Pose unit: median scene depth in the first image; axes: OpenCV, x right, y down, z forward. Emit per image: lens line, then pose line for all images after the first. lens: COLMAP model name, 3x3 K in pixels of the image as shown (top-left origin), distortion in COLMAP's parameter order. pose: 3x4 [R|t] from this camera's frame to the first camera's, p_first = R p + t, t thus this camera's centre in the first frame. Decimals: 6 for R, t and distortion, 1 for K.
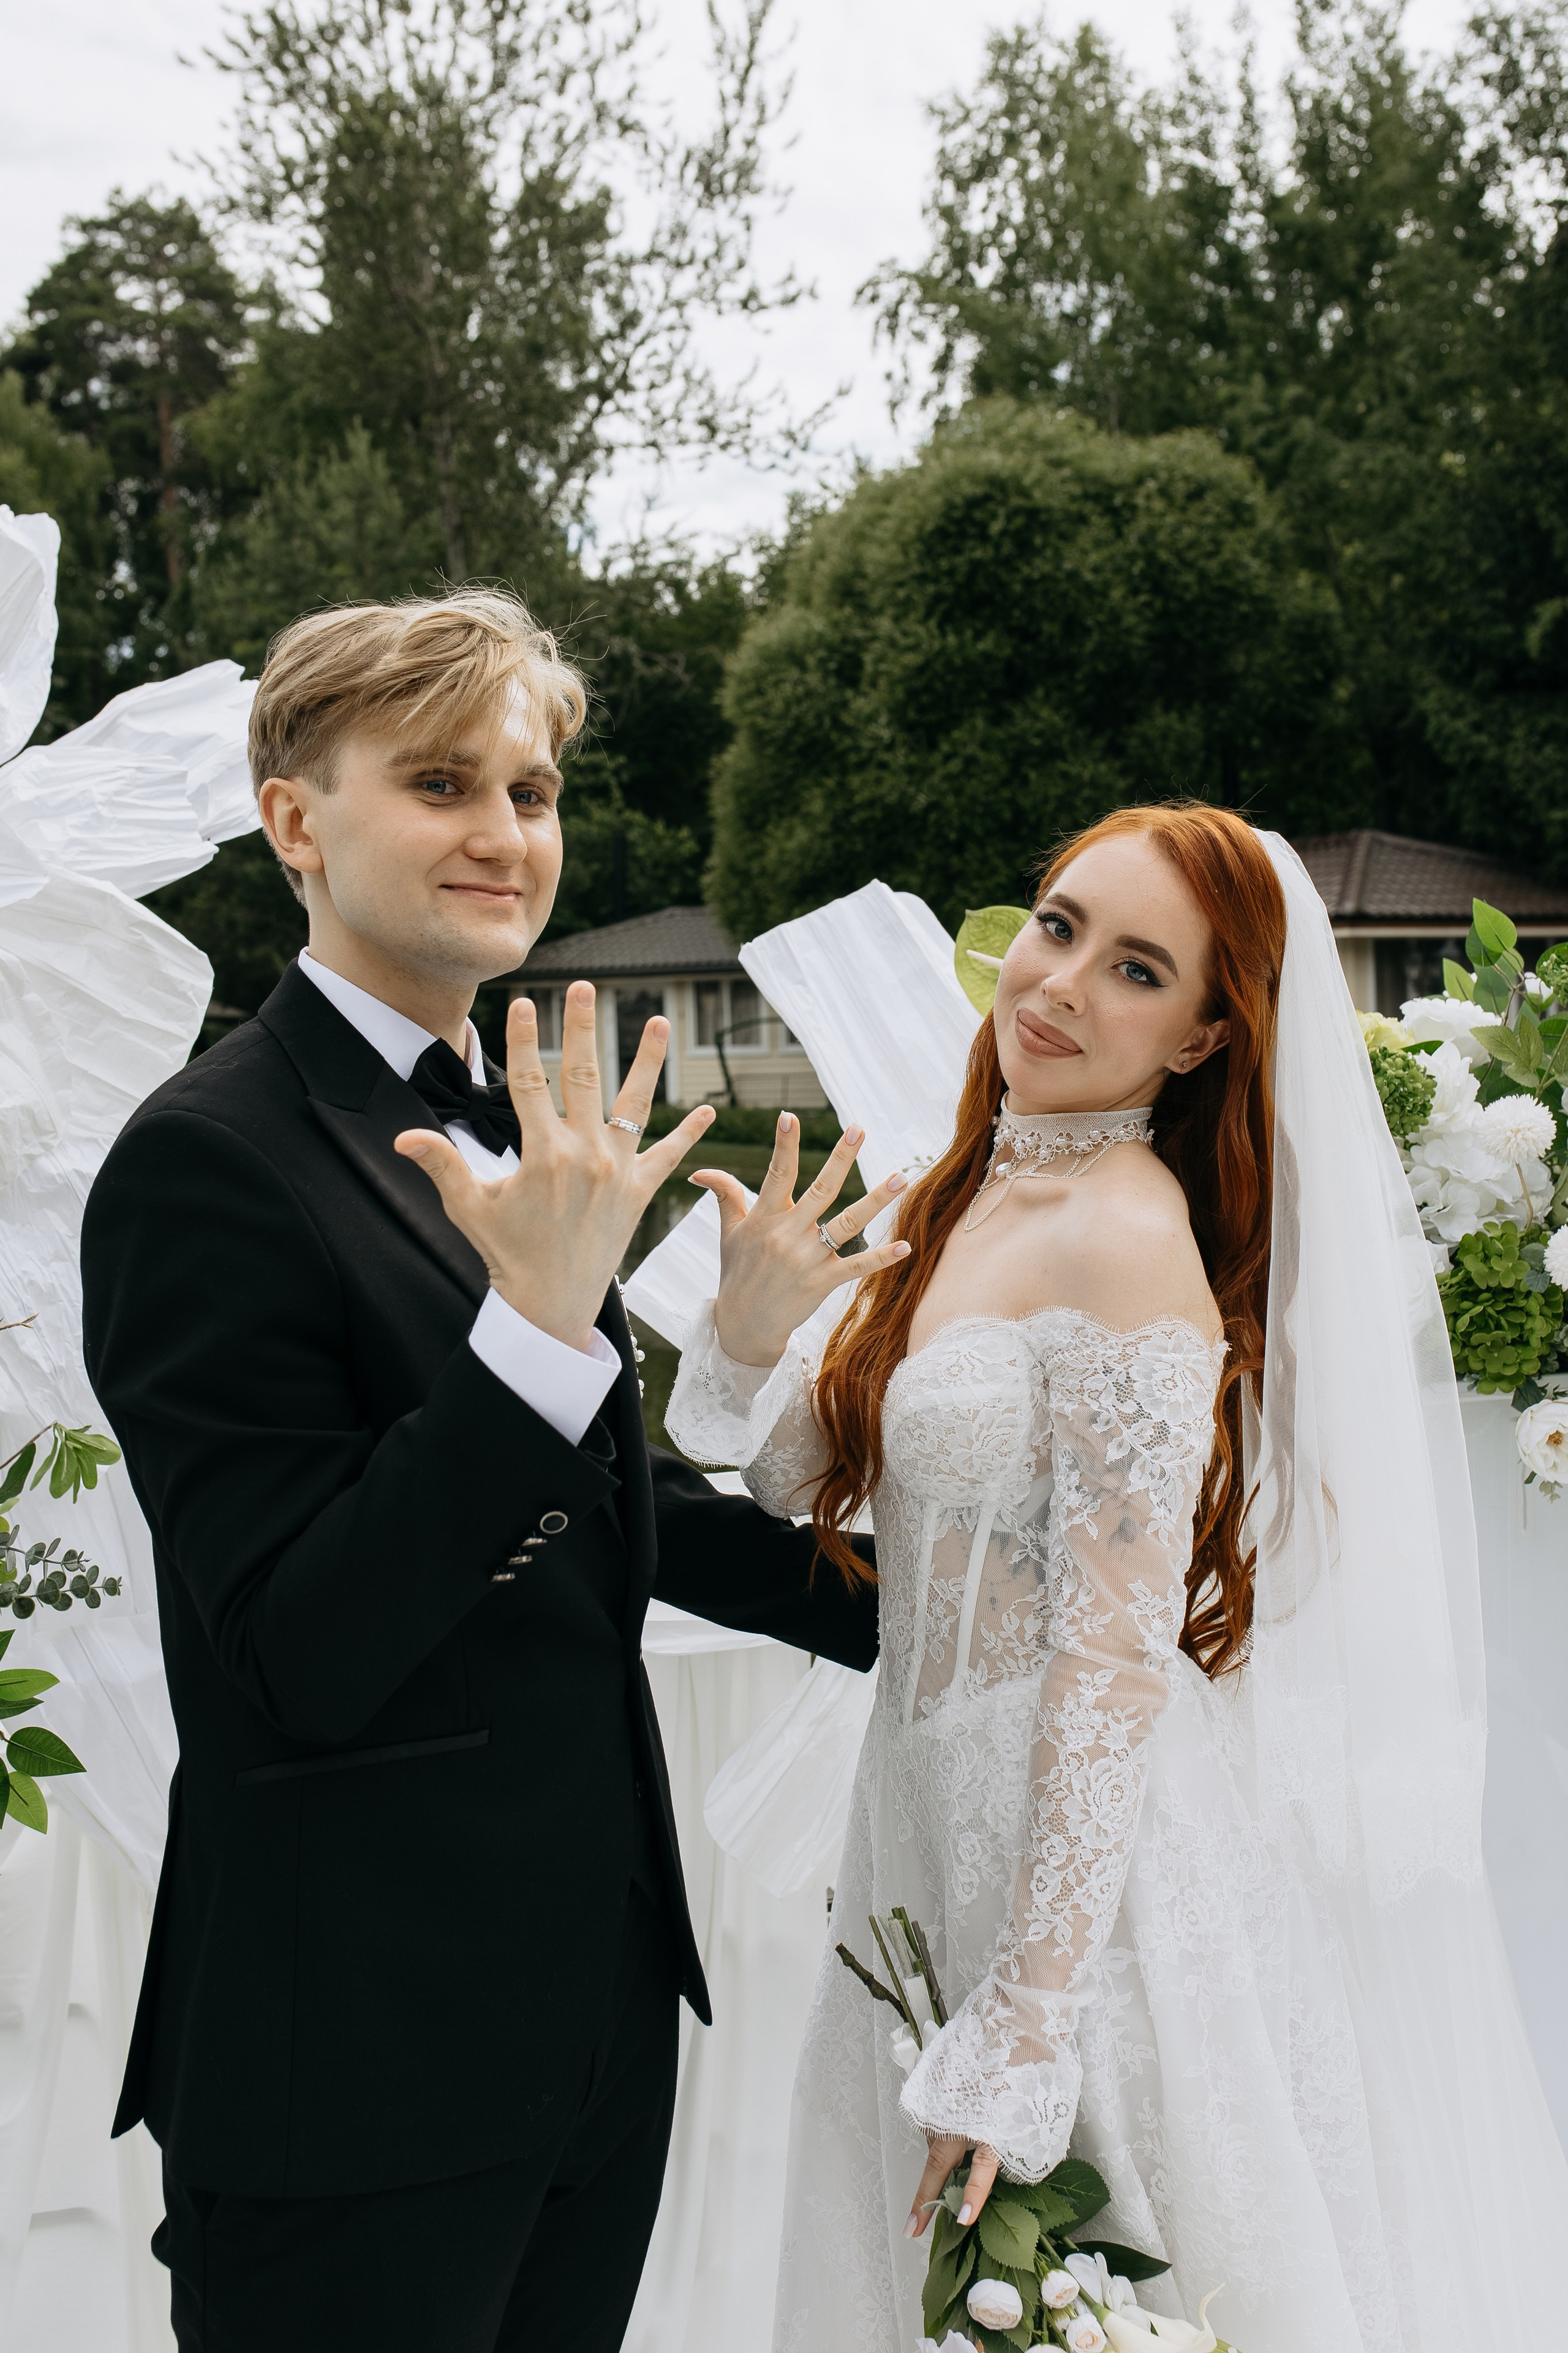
lens RADIAL K [[2332.9, 0, 724.3], [0, 2332.9, 1045.9], [0, 0, 1]] dist [-0.005032, 0.002665]
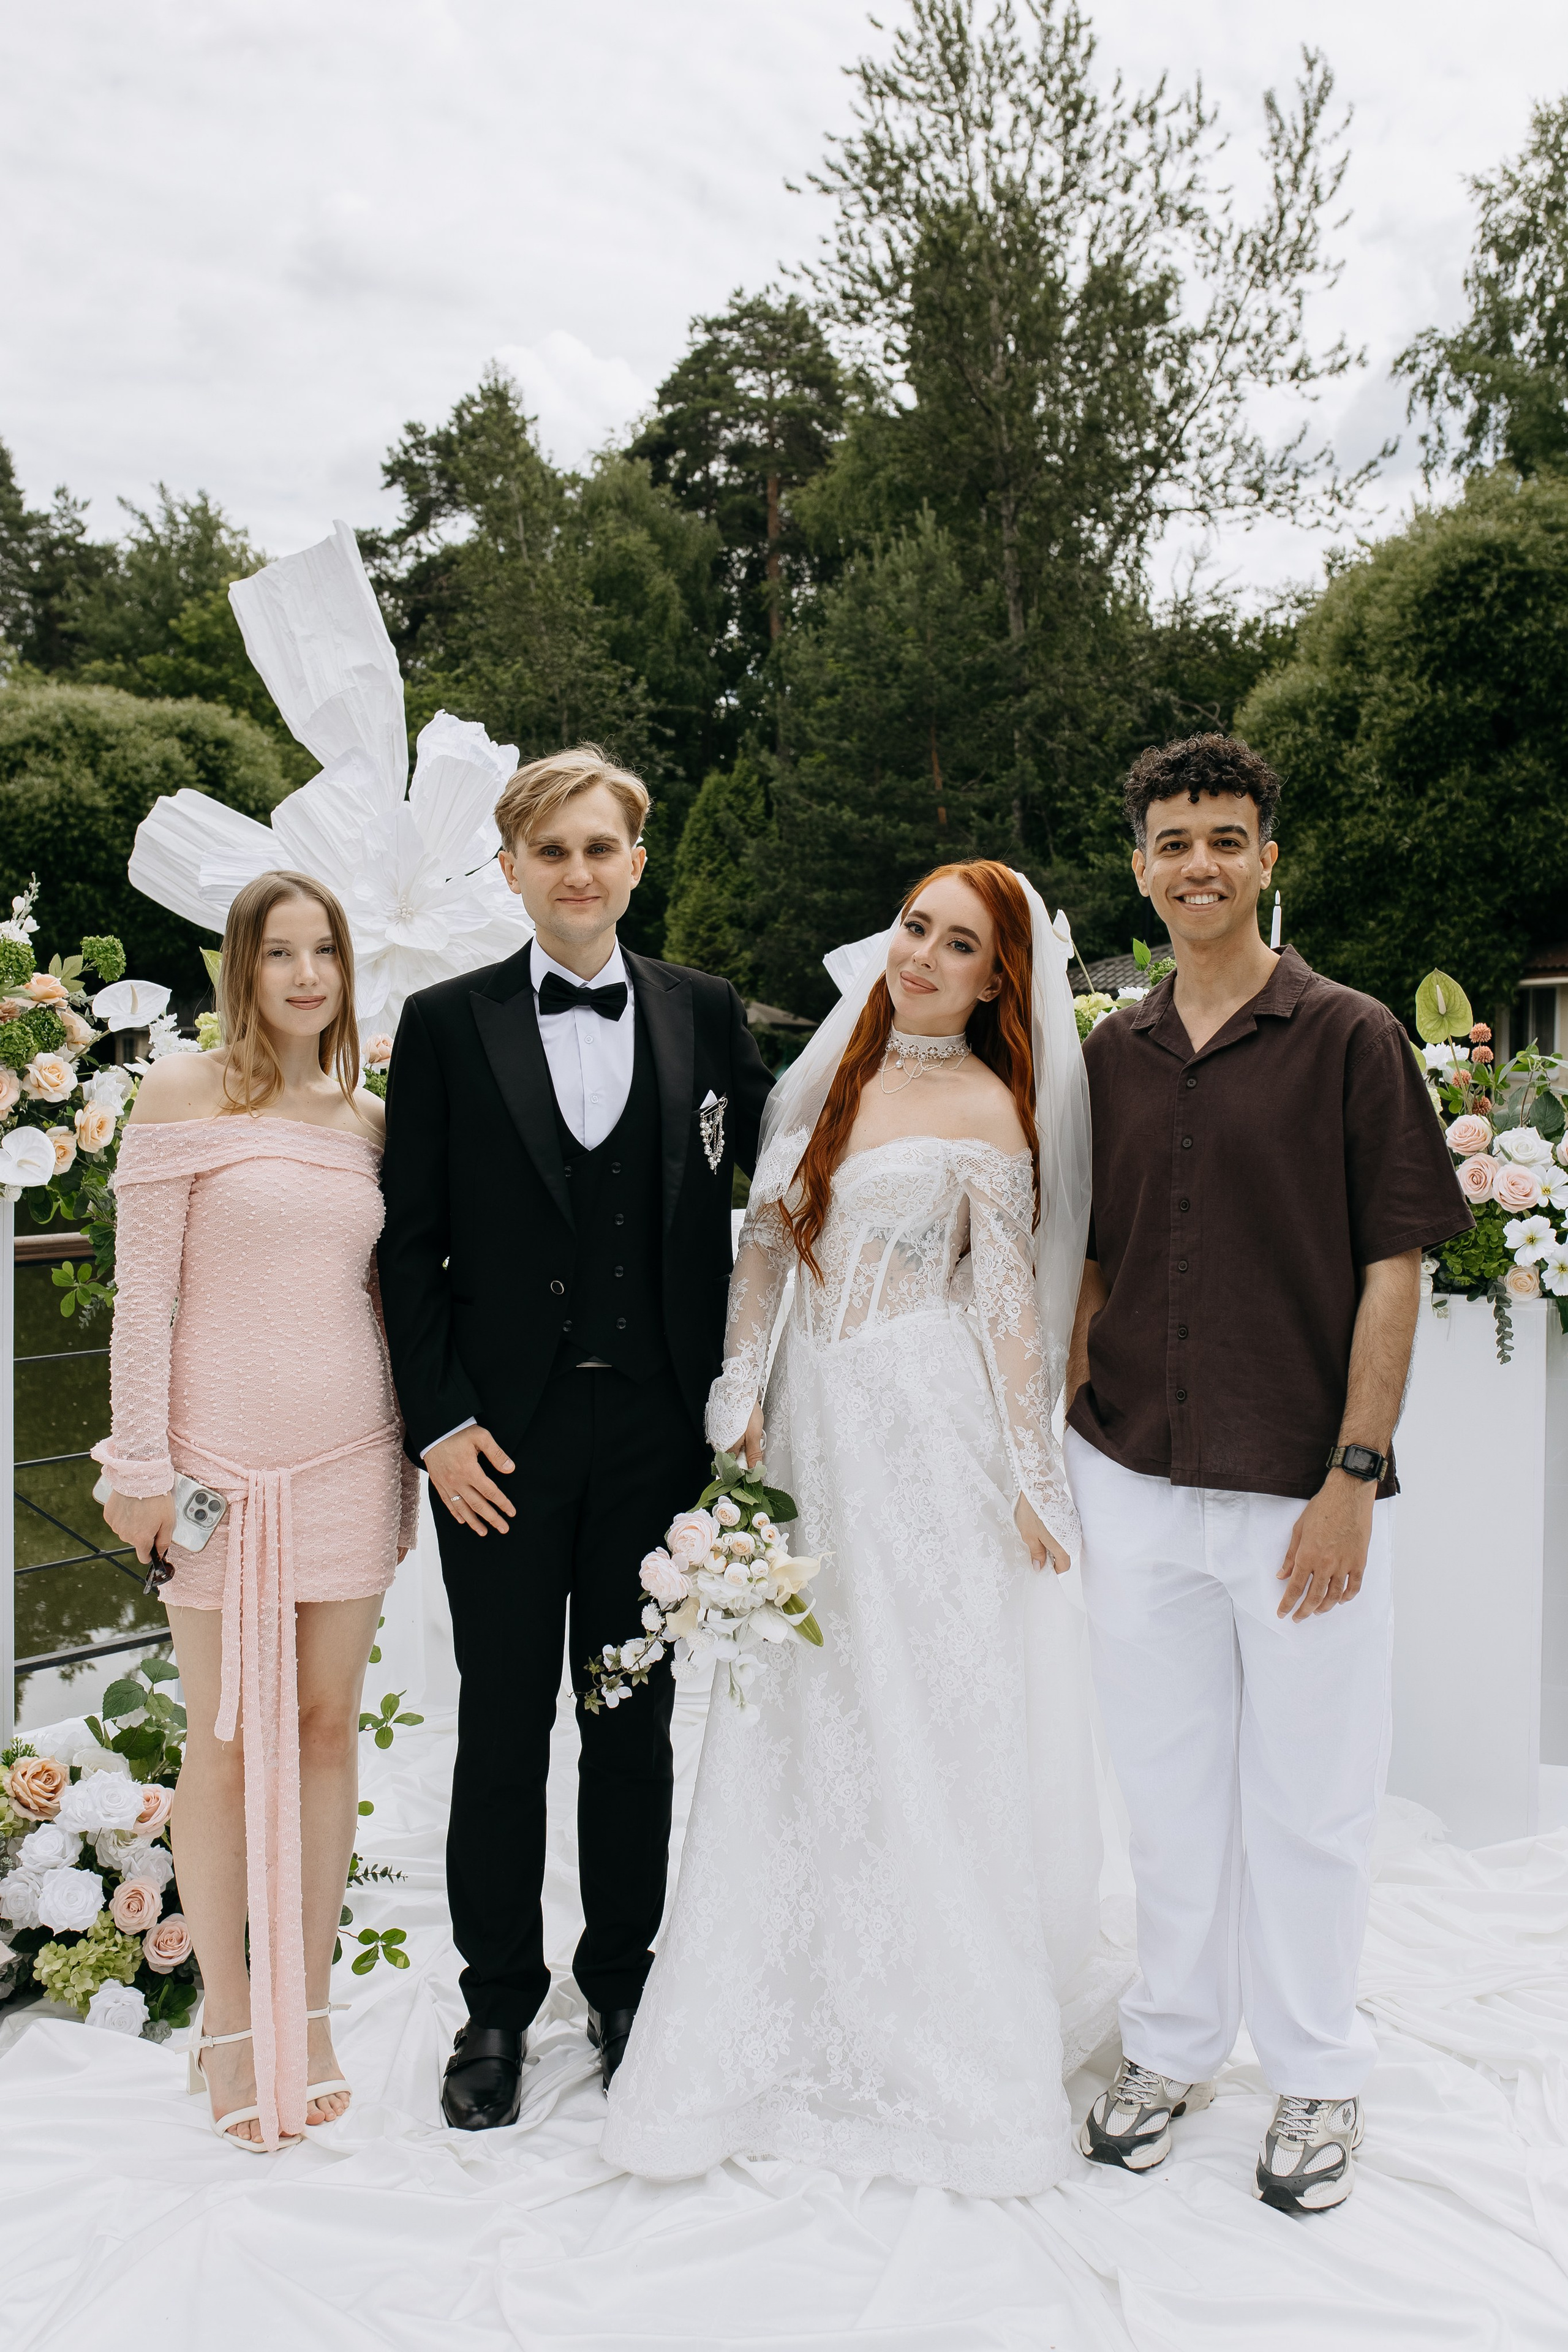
lens RADIAL K [[2331.9, 0, 747.9], [0, 2331.9, 1123.4], [0, 0, 1]] dist [-0.007343, -0.011487]
pose [[0.965470, 0.037907, -0.257742, 0.057516], [-0.031610, 0.999093, 0.028532, 0.004350], [0.258590, -0.019399, 0.965792, -0.112116]]
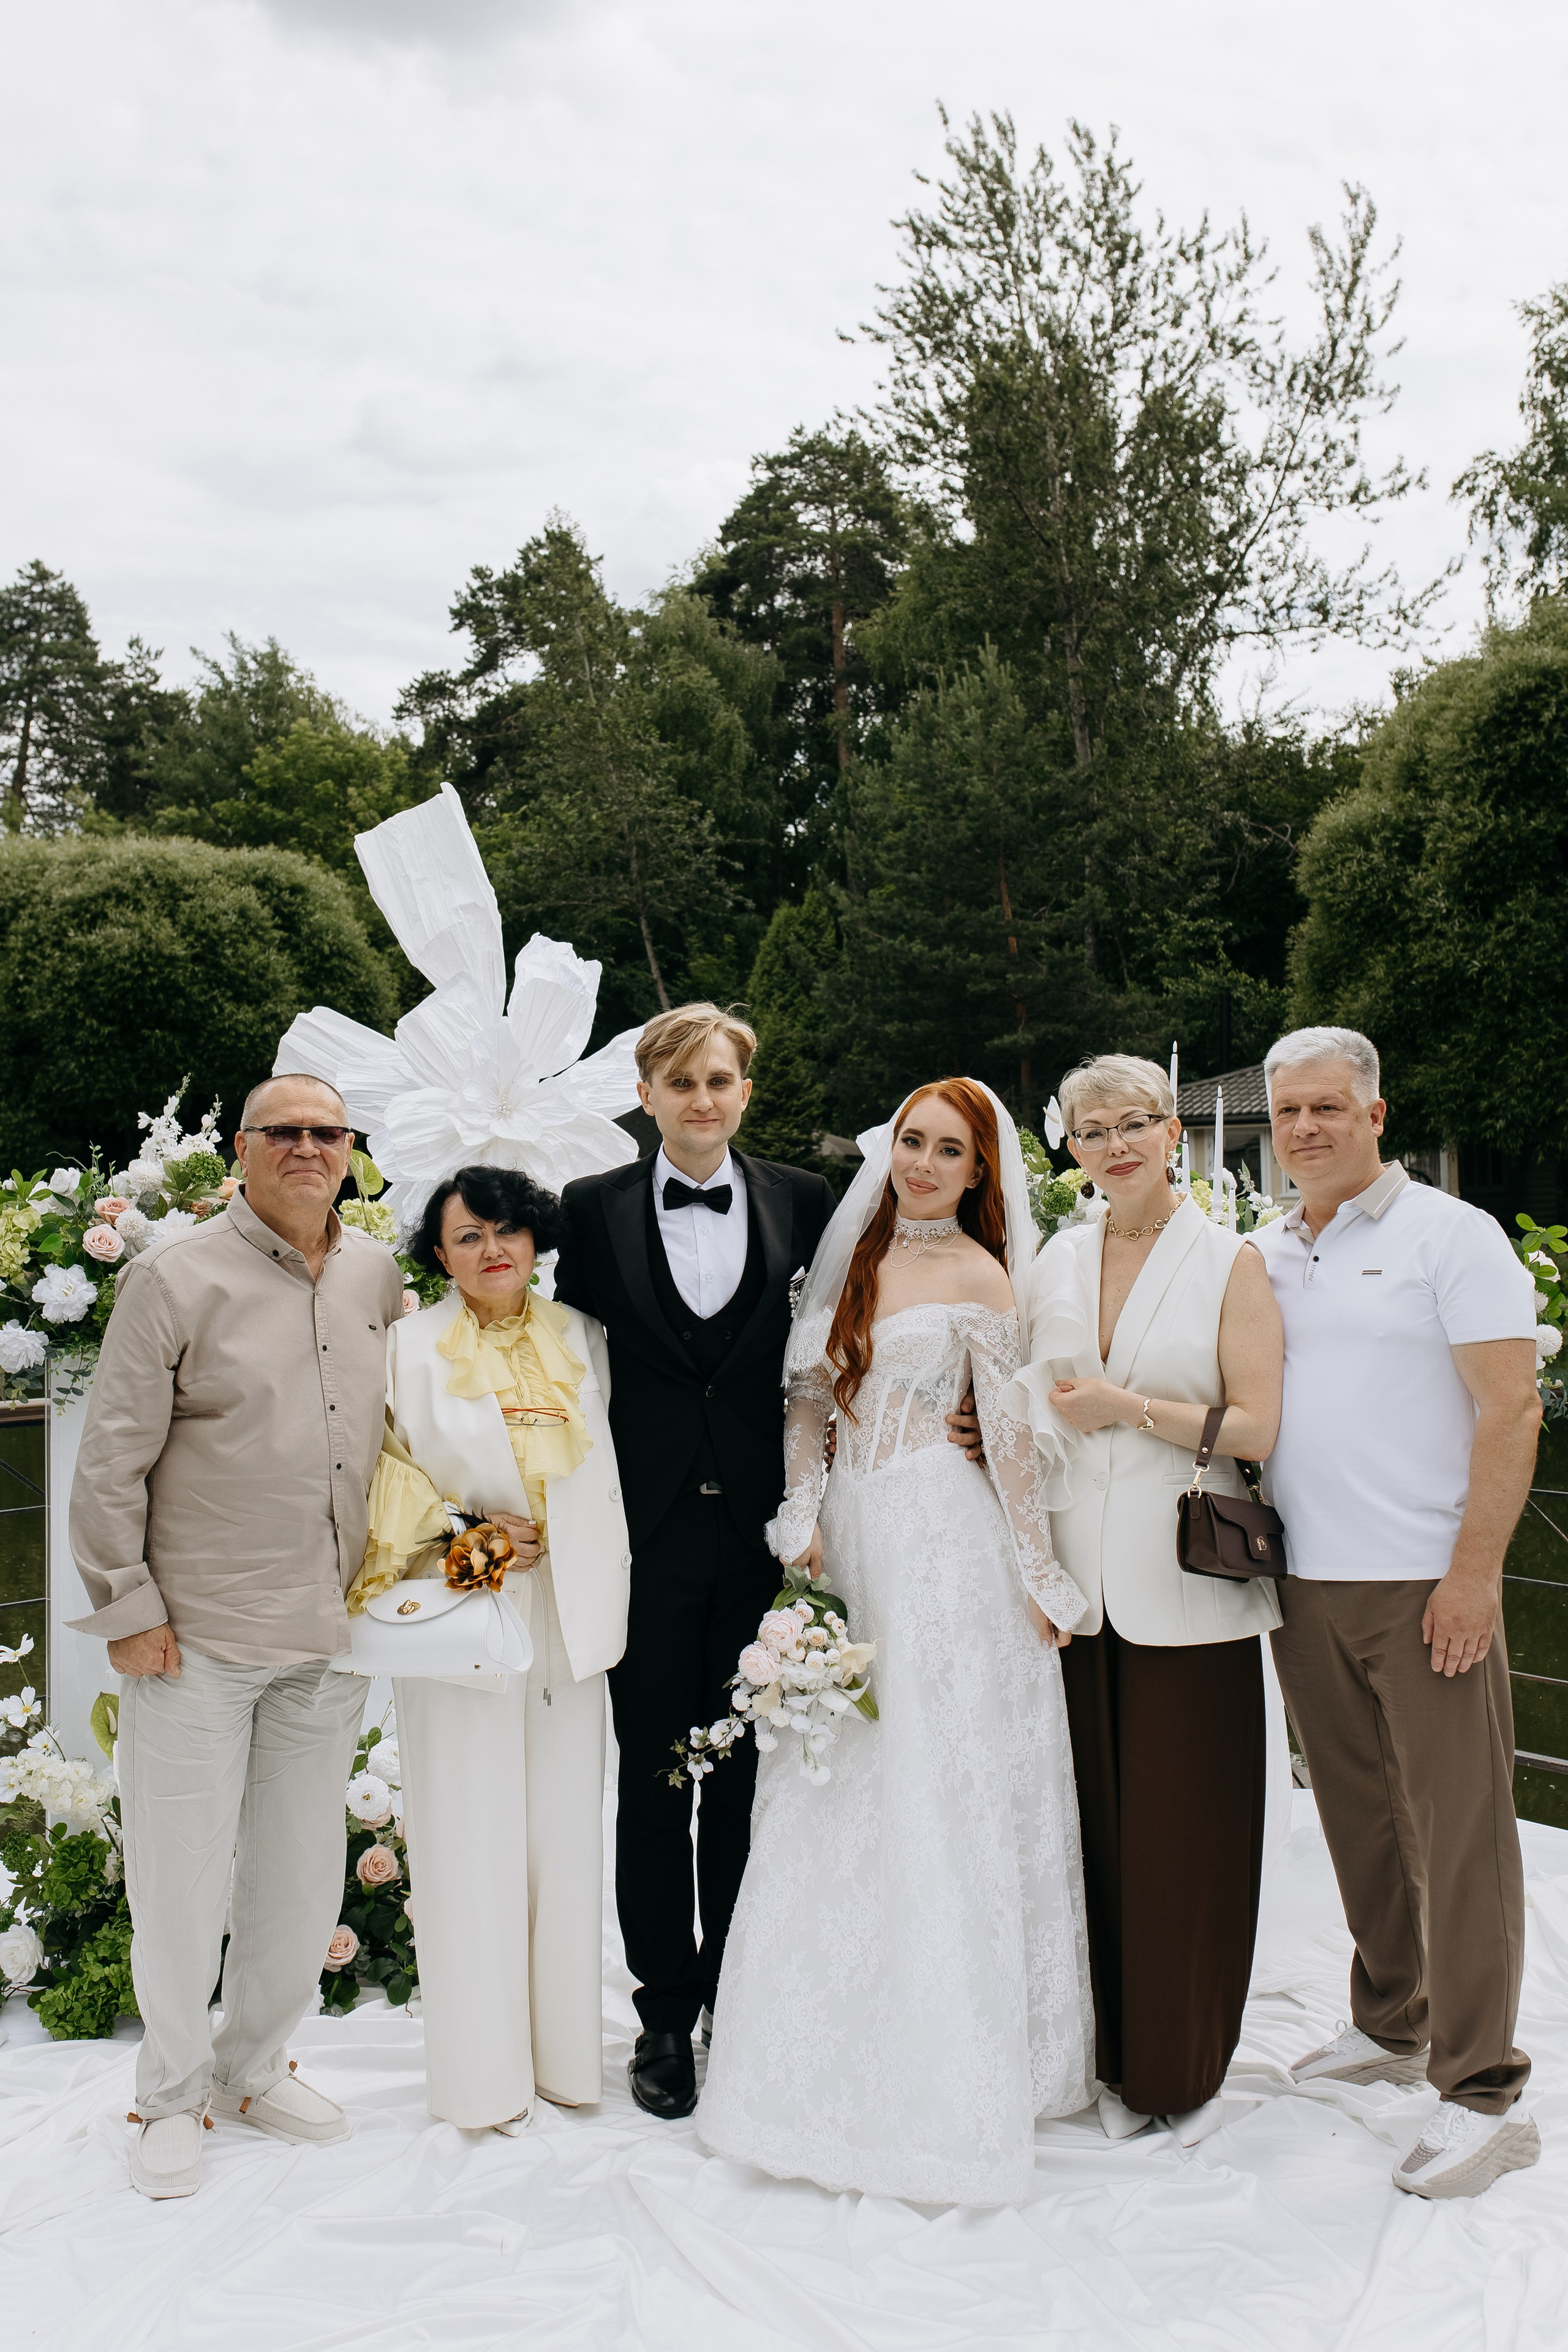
lens RADIAL K [[2487.7, 0, 703.8], [0, 2487.7, 1028.8], [0, 0, 1]] dist [-0.012223, -0.013884]
pose [[0.951231, -0.006132, -0.308418, 0.078374], [-0.012740, 0.998169, -0.059136, -0.001338], [0.308216, 0.060181, 0.949411, -0.173945]]
